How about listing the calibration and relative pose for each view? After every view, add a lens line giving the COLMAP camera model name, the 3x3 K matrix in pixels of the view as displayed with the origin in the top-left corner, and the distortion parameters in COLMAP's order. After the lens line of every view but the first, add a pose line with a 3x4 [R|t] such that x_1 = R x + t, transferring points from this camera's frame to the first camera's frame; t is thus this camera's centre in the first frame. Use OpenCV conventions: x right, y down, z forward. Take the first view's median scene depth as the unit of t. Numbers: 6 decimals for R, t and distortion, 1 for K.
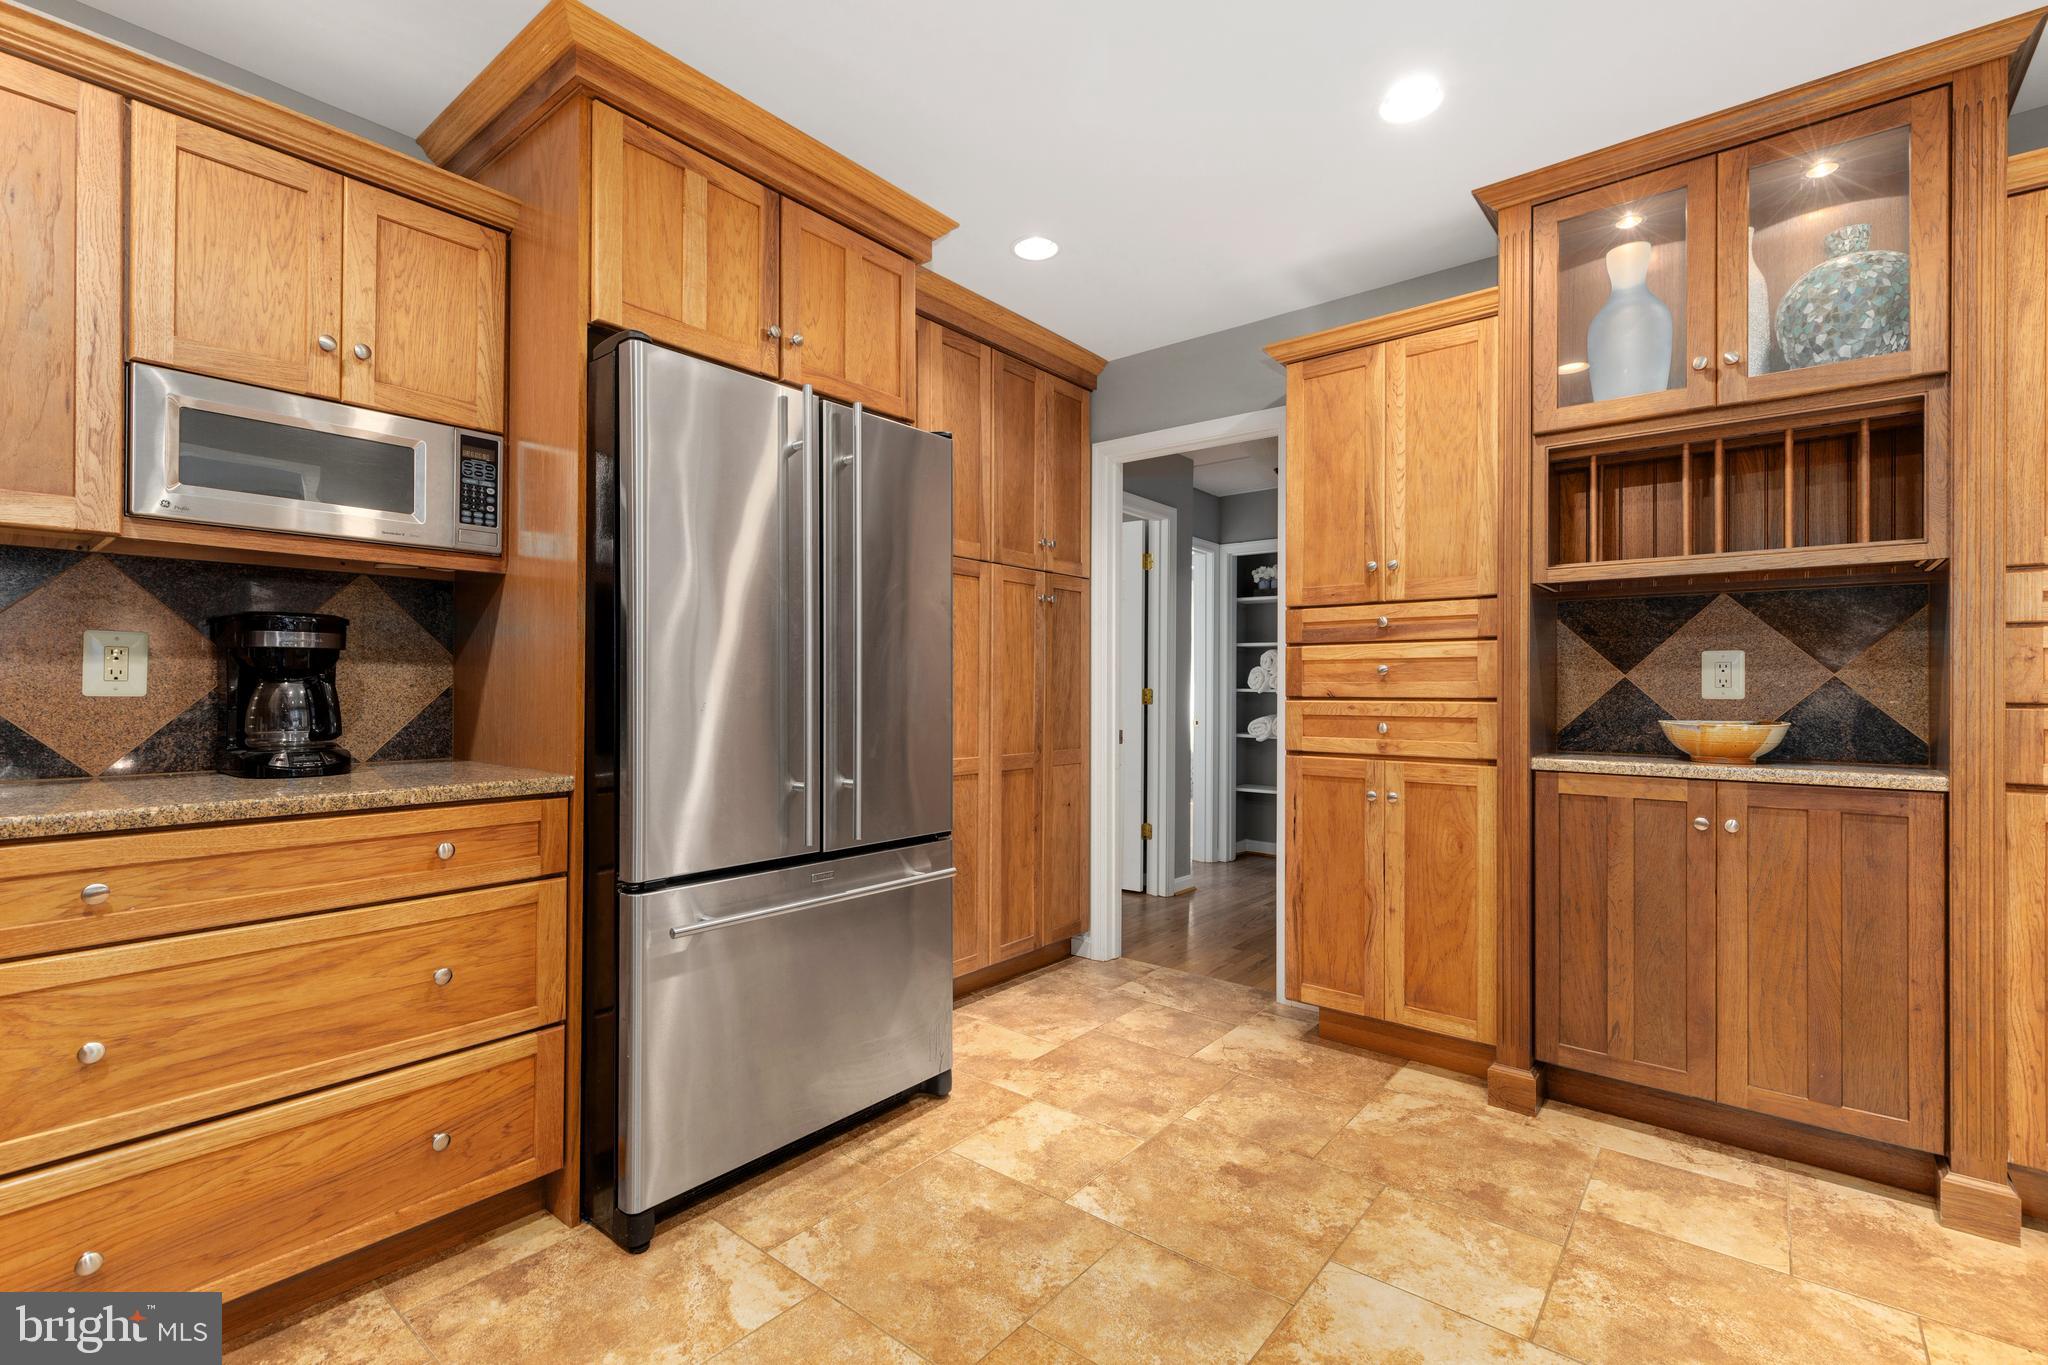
lens RADIAL K [[918.1, 0, 1025.5], [0, 918.1, 684.6], [0, 0, 1]] dist [0.002974, 0.000375]
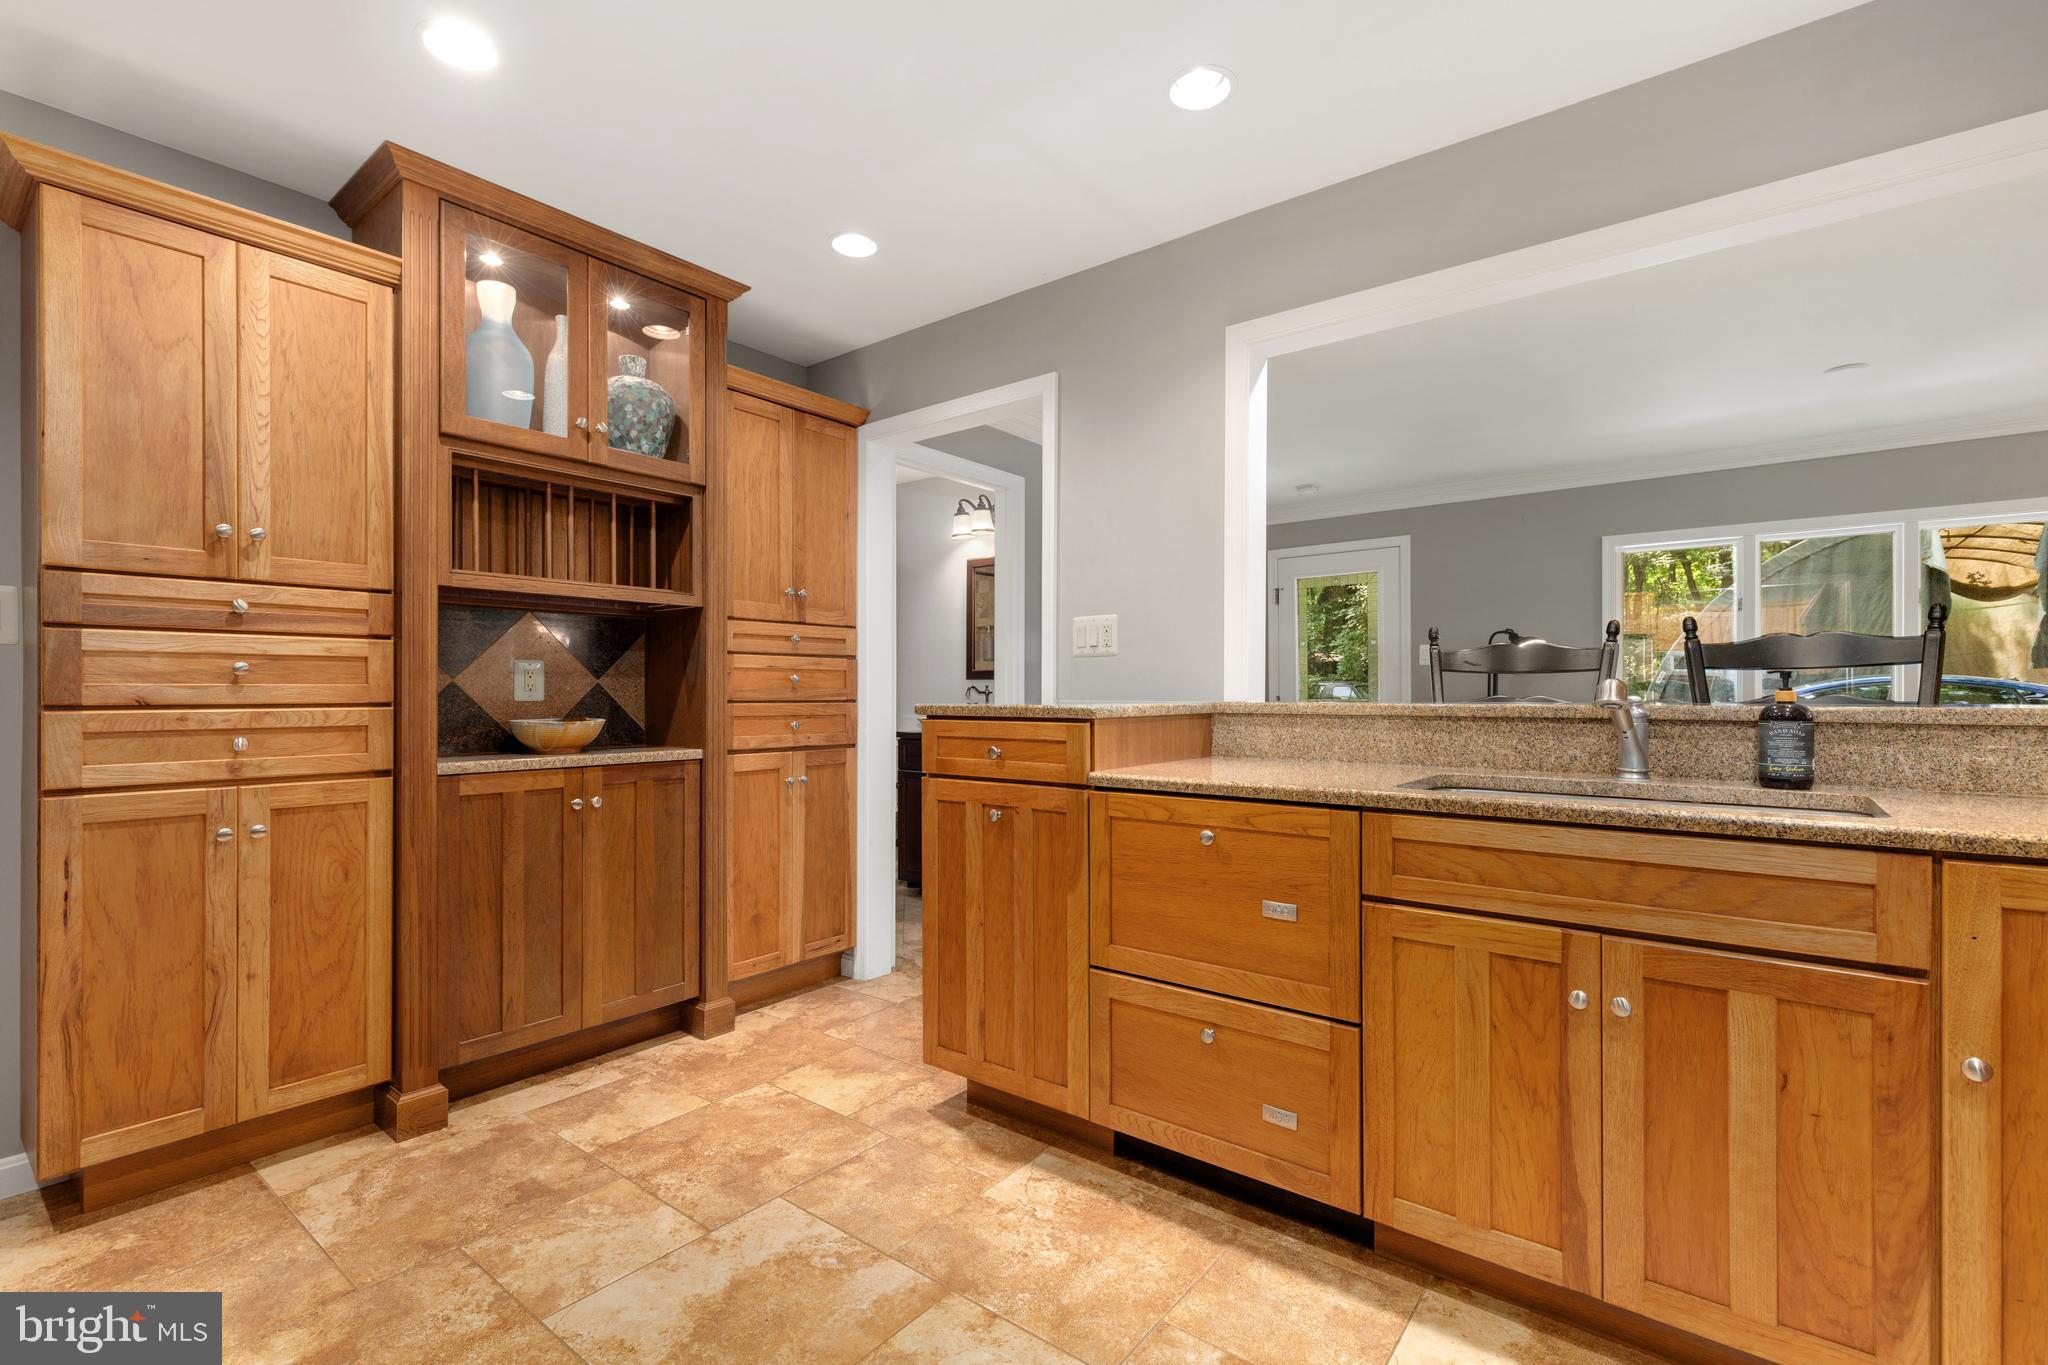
lens RADIAL K [[918.1, 0, 1013.1], [0, 918.1, 690.9], [0, 0, 1]] dist [0.002974, 0.000375]
pose [[-0.013779, -0.002717, 0.999901, -0.441119], [-0.006120, 0.999978, 0.002633, -0.003653], [-0.999886, -0.006083, -0.013795, 0.409370]]
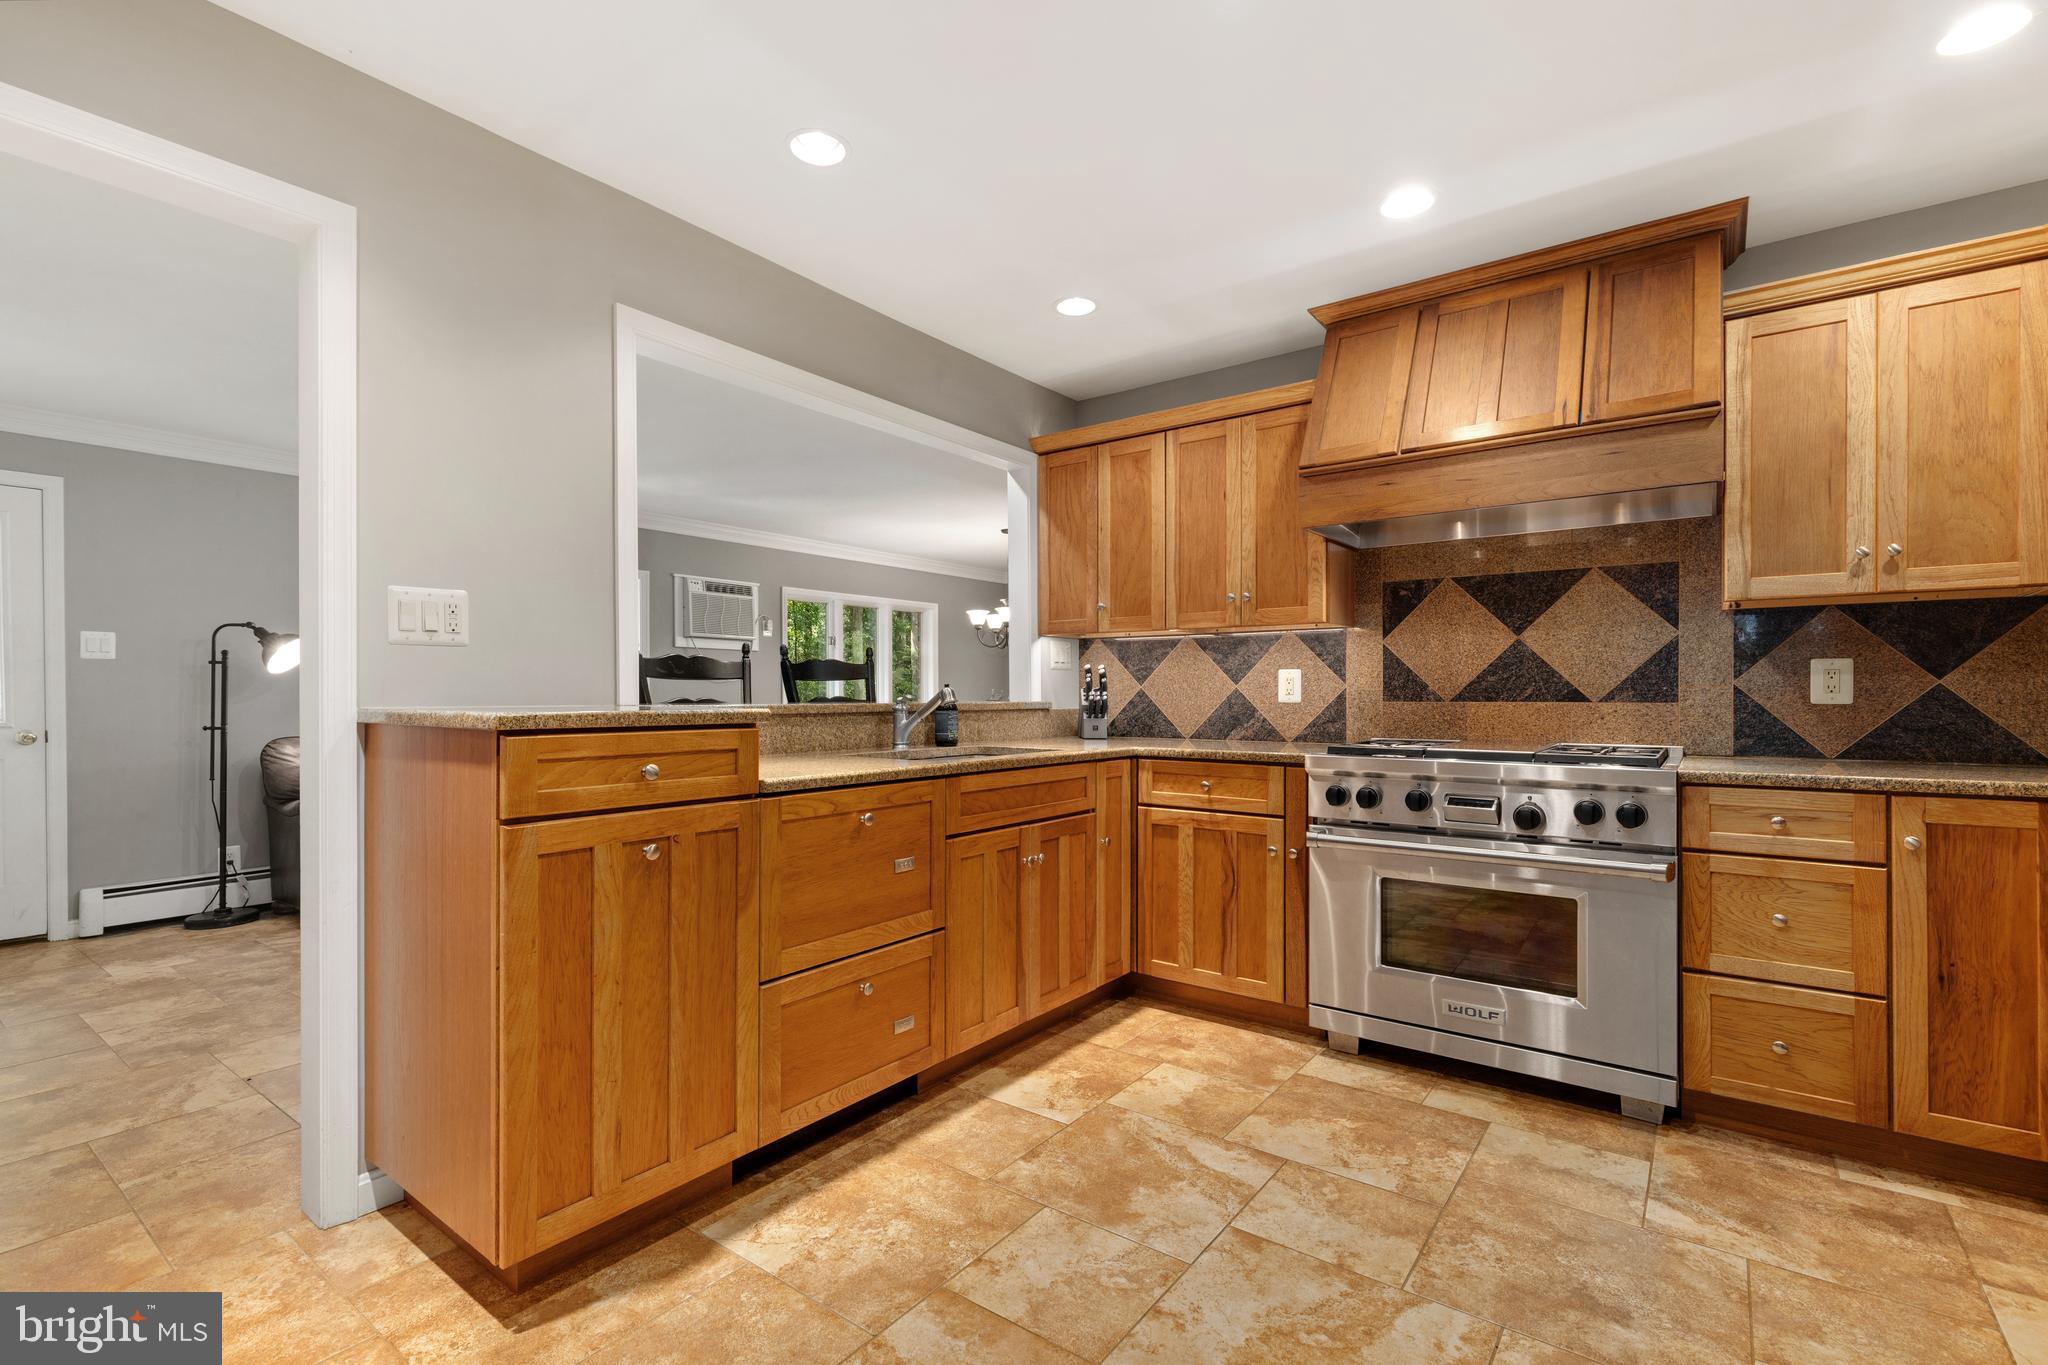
lens RADIAL K [[918.1, 0, 1015.2], [0, 918.1, 694.7], [0, 0, 1]] dist [0.002974, 0.000375]
pose [[-0.999444, -0.003695, -0.033135, 0.228984], [-0.003478, 0.999972, -0.006607, 0.003725], [0.033158, -0.006488, -0.999429, 1.158747]]
